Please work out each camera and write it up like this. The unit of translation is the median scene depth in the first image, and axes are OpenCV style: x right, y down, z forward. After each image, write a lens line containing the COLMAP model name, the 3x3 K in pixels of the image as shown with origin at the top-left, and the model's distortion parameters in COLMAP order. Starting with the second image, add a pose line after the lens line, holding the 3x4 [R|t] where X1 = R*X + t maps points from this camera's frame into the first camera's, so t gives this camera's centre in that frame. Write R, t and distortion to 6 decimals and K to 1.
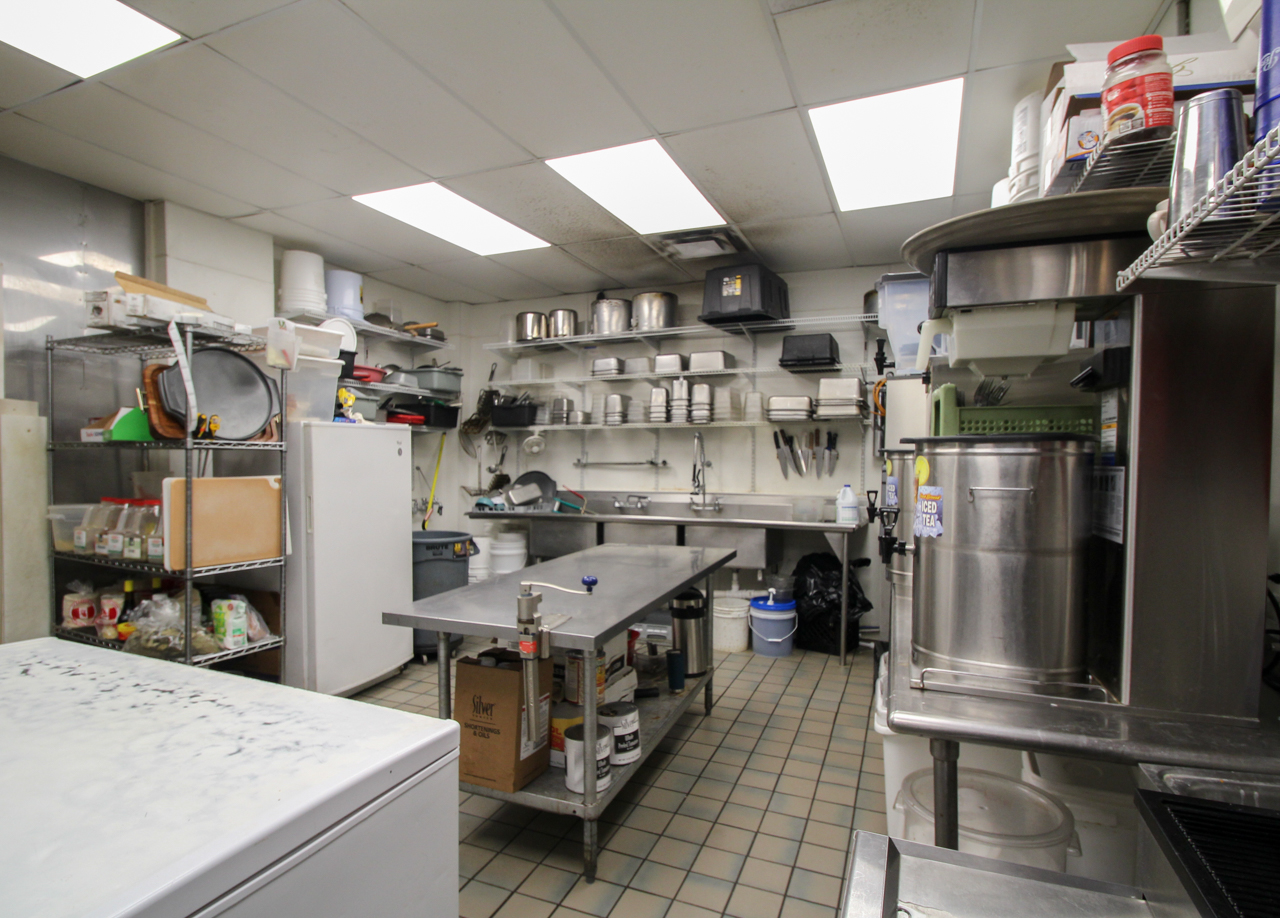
lens RADIAL K [[669.1, 0, 638.1], [0, 669.1, 471.1], [0, 0, 1]] dist [-0.005170, -0.001478]
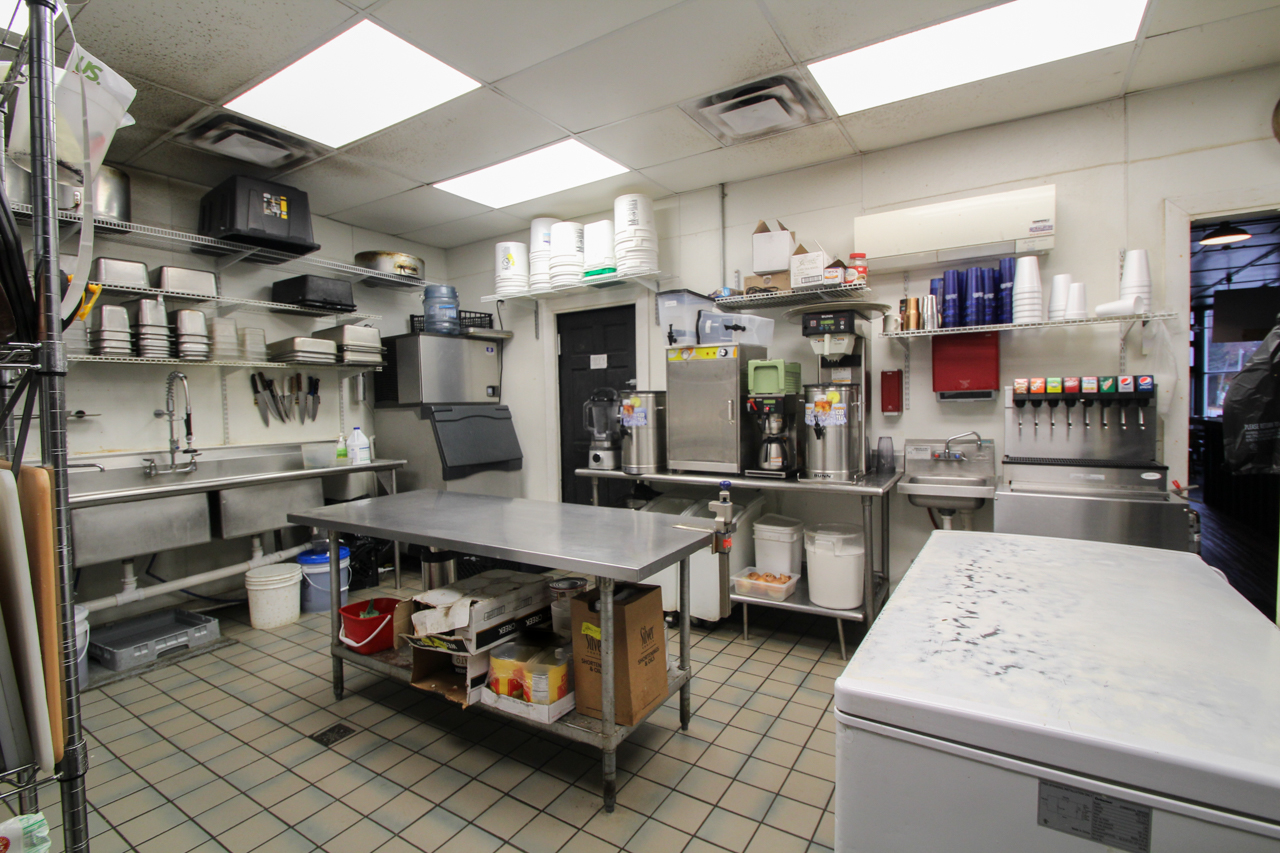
lens RADIAL K [[589.3, 0, 639.2], [0, 589.3, 416.2], [0, 0, 1]] dist [-0.004625, -0.000480]
pose [[0.168113, -0.033207, 0.985208, -0.496626], [0.040089, 0.998836, 0.026825, -0.003966], [-0.984952, 0.034986, 0.169248, 0.375609]]
